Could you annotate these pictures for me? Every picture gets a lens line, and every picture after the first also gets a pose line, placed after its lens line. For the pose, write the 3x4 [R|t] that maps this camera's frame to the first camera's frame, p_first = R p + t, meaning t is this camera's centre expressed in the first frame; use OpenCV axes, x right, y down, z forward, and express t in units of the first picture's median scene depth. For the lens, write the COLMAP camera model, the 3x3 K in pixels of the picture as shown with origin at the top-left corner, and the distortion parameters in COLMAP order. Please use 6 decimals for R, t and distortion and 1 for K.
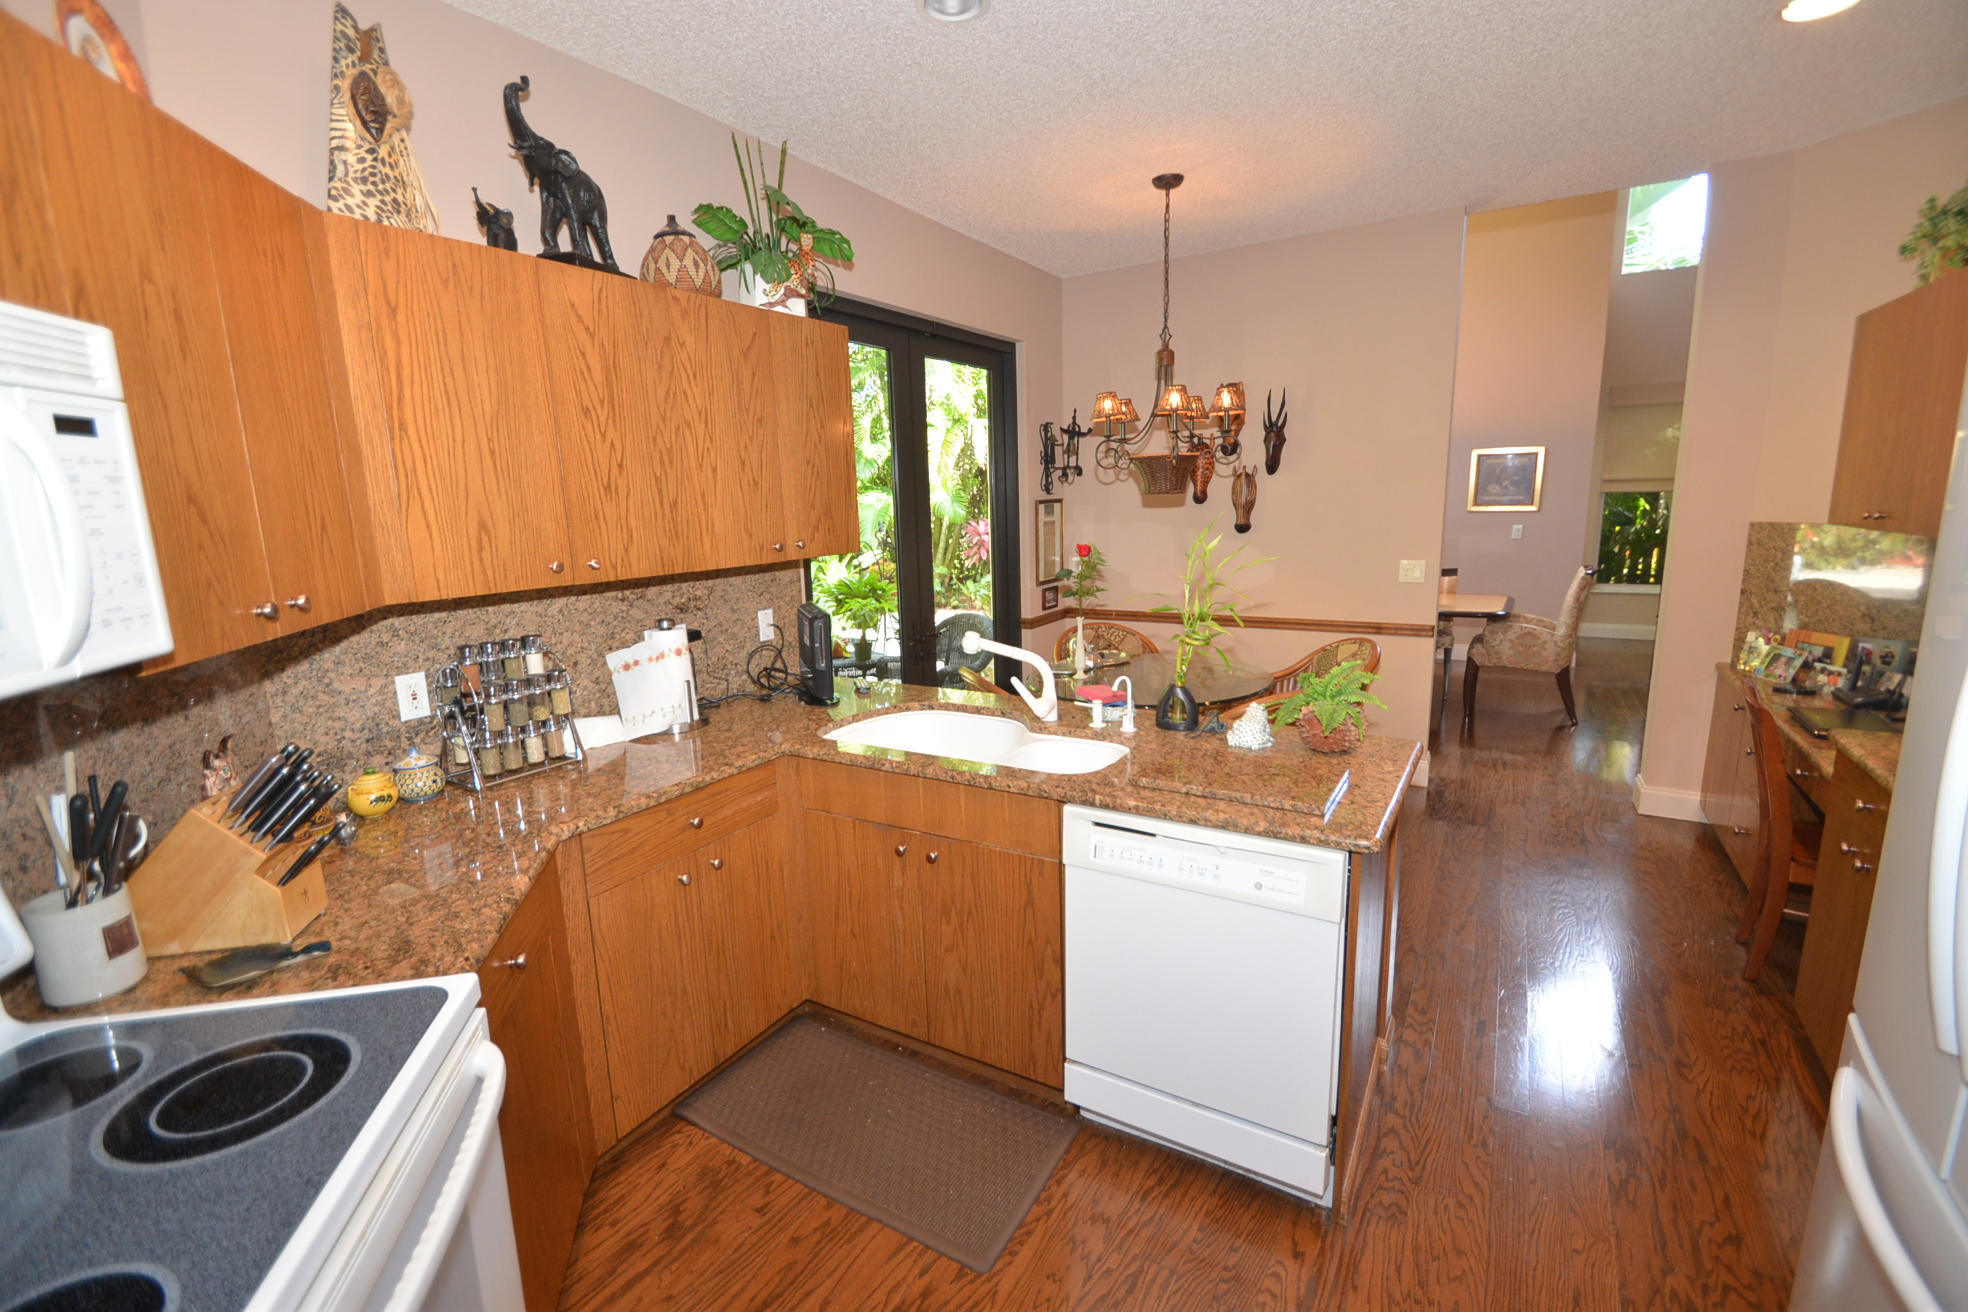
lens RADIAL K [[869.8, 0, 964.5], [0, 869.8, 661.7], [0, 0, 1]] dist [0.017329, -0.019273]
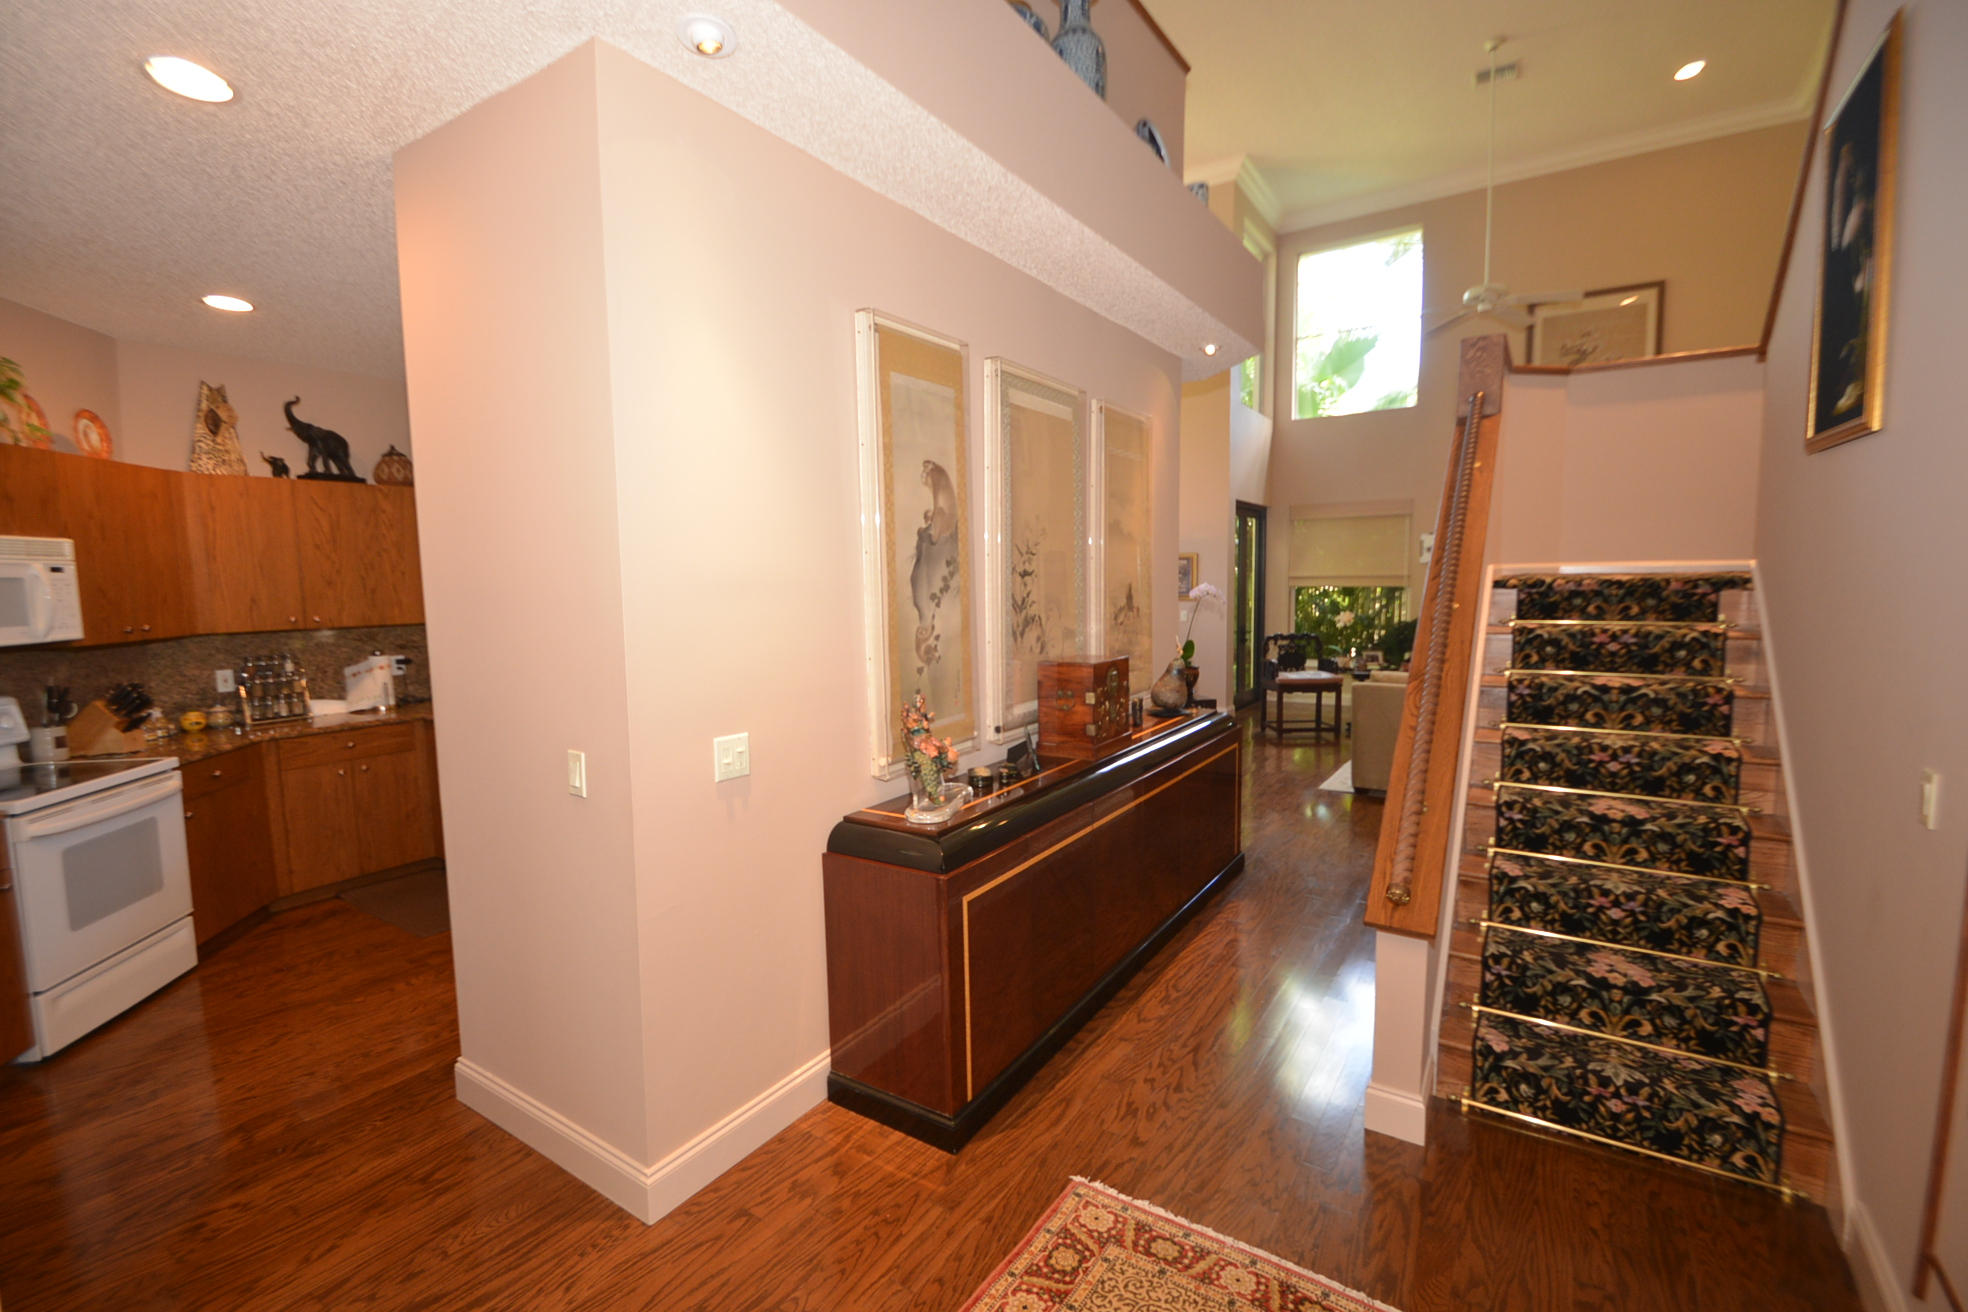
lens RADIAL K [[869.8, 0, 964.5], [0, 869.8, 661.7], [0, 0, 1]] dist [0.017329, -0.019273]
pose [[0.998883, 0.017270, -0.043978, 0.989578], [-0.021266, 0.995526, -0.092066, 0.120573], [0.042191, 0.092899, 0.994781, -0.810129]]
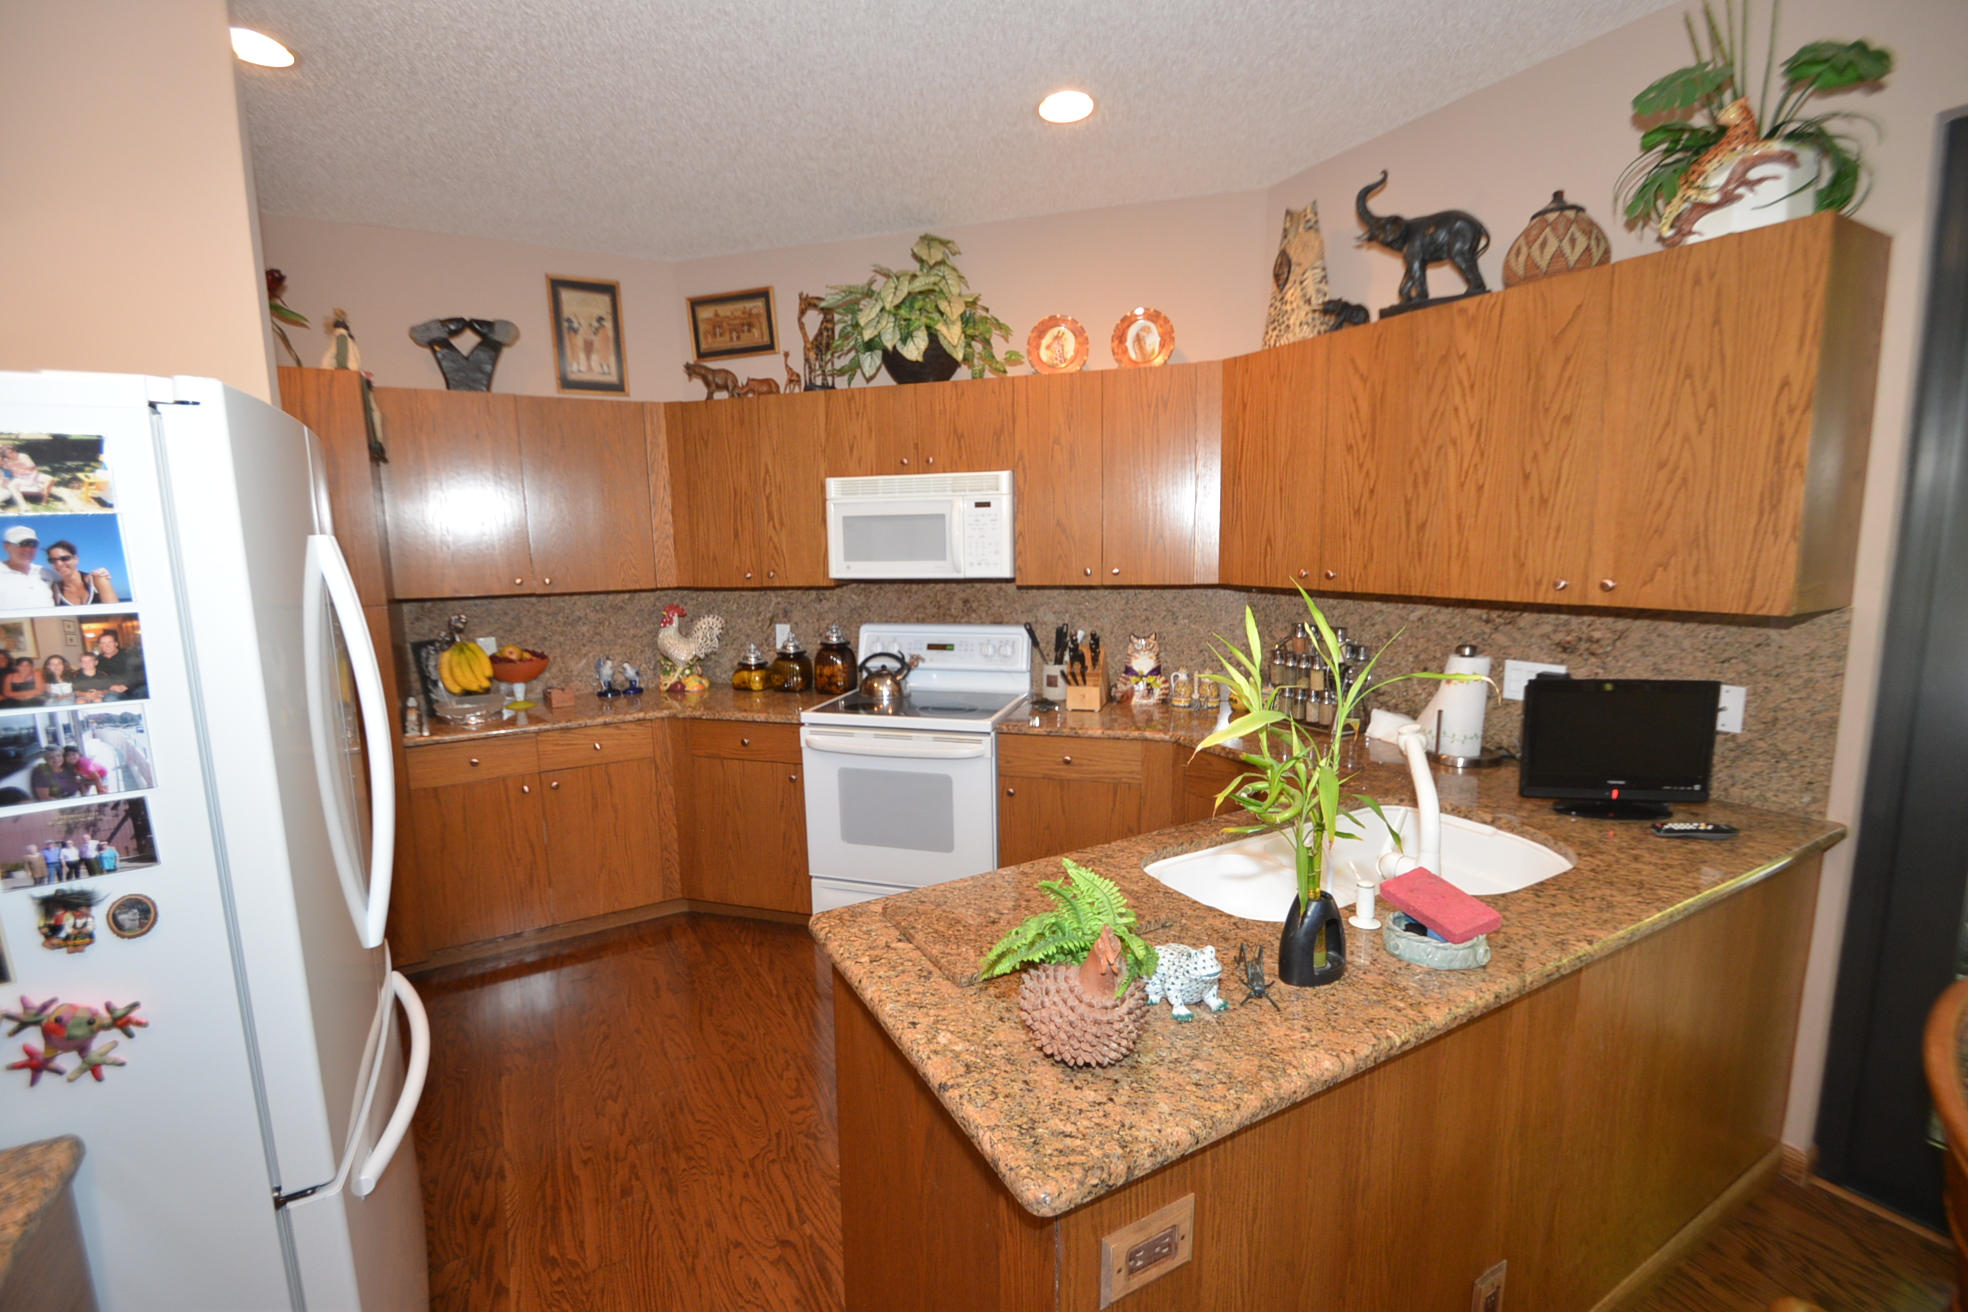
lens RADIAL K [[869.8, 0, 964.5], [0, 869.8, 661.7], [0, 0, 1]] dist [0.017329, -0.019273]
pose [[-0.494306, 0.165106, -0.853464, 0.720817], [-0.130714, 0.956517, 0.260748, -0.203003], [0.859404, 0.240449, -0.451231, 0.940546]]
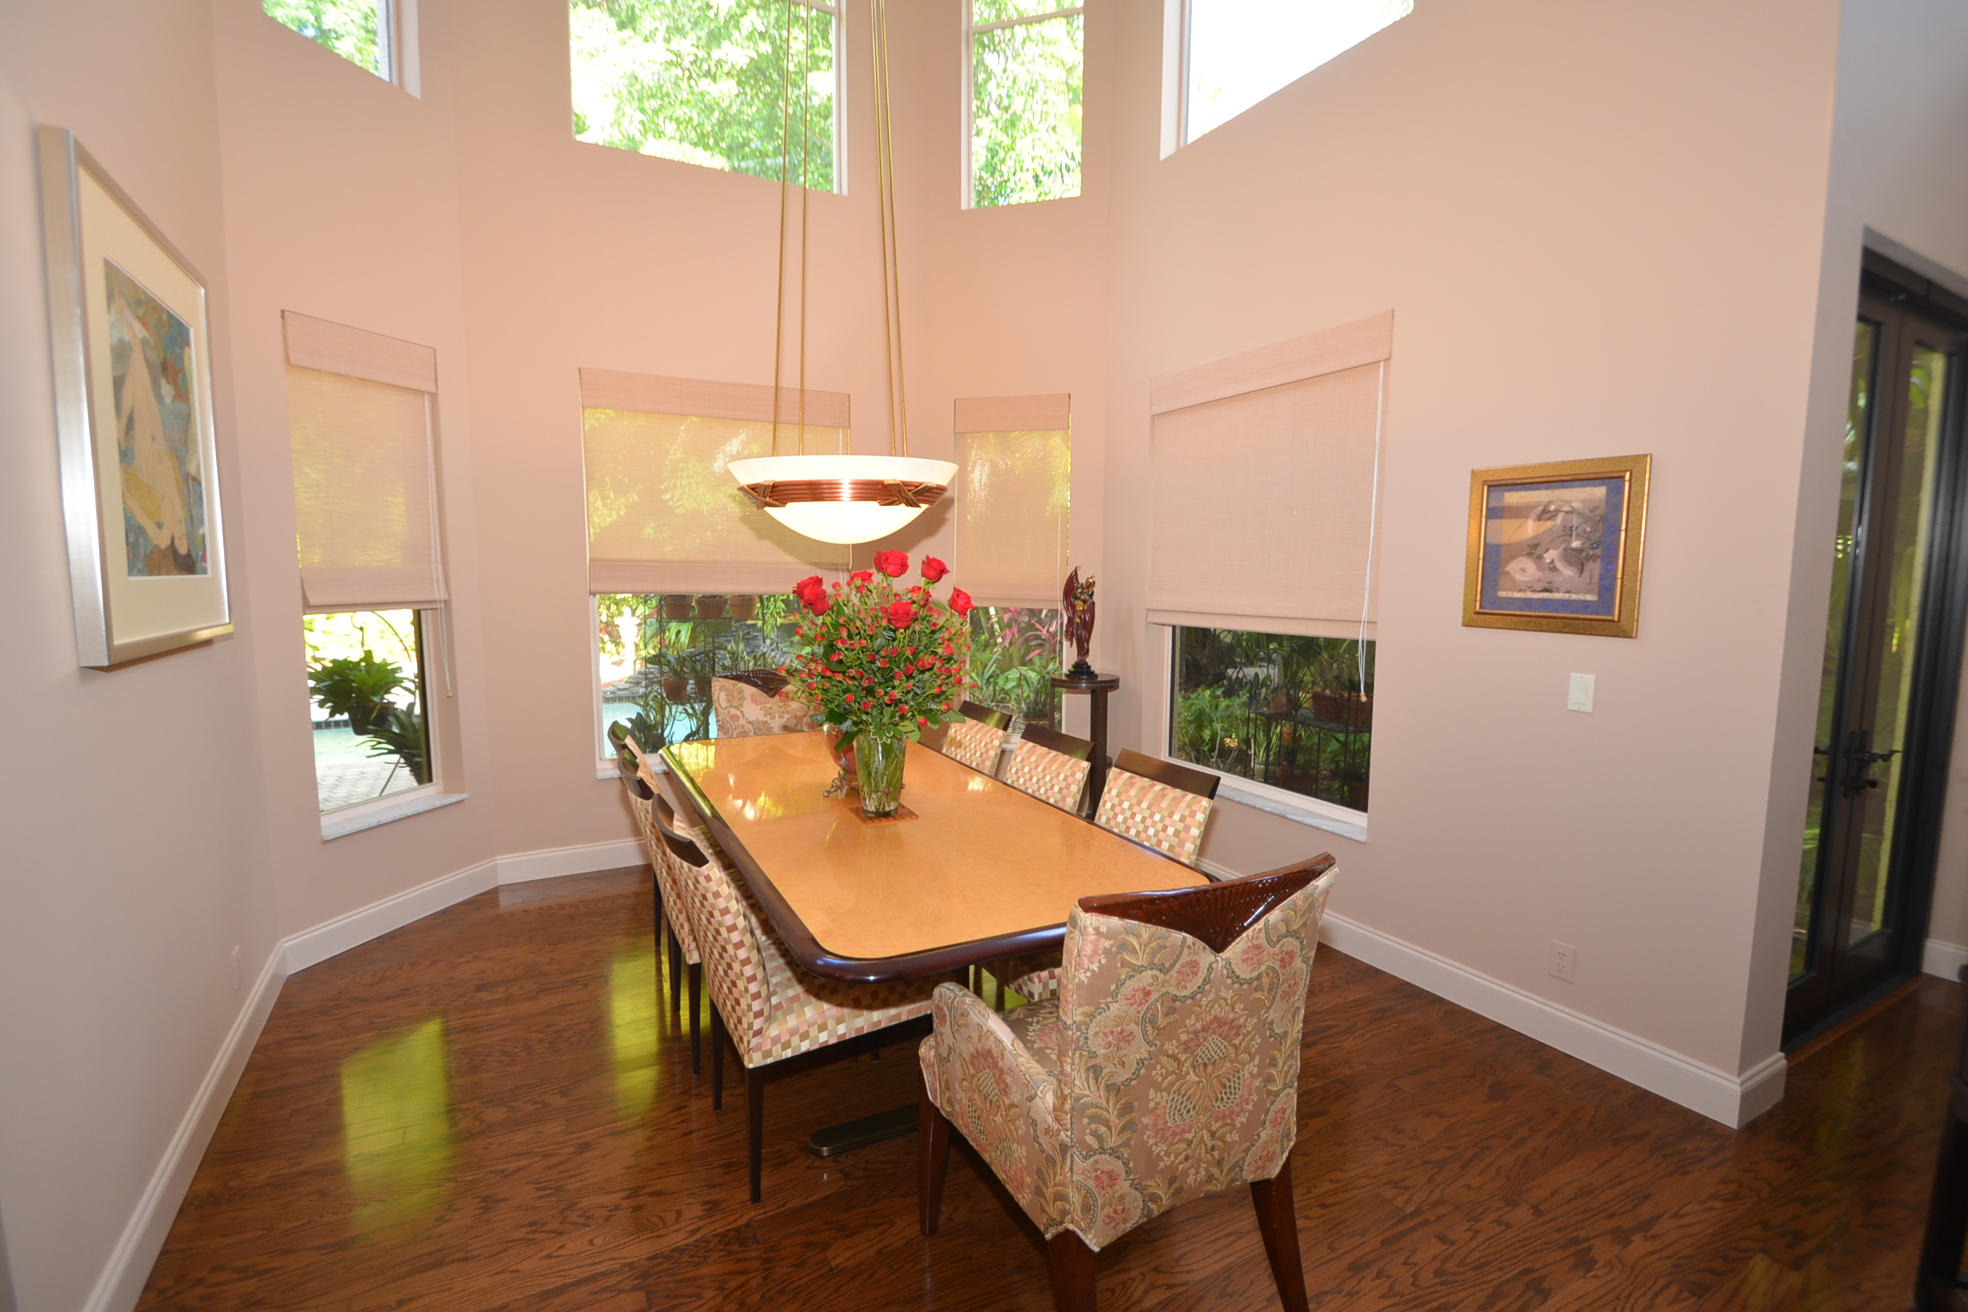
lens RADIAL K [[890.8, 0, 974.6], [0, 890.8, 667.0], [0, 0, 1]] dist [0.018613, -0.020885]
pose [[0.868341, 0.089650, -0.487798, 1.601002], [-0.121435, 0.992022, -0.033850, -0.310405], [0.480872, 0.088629, 0.872300, 1.498293]]
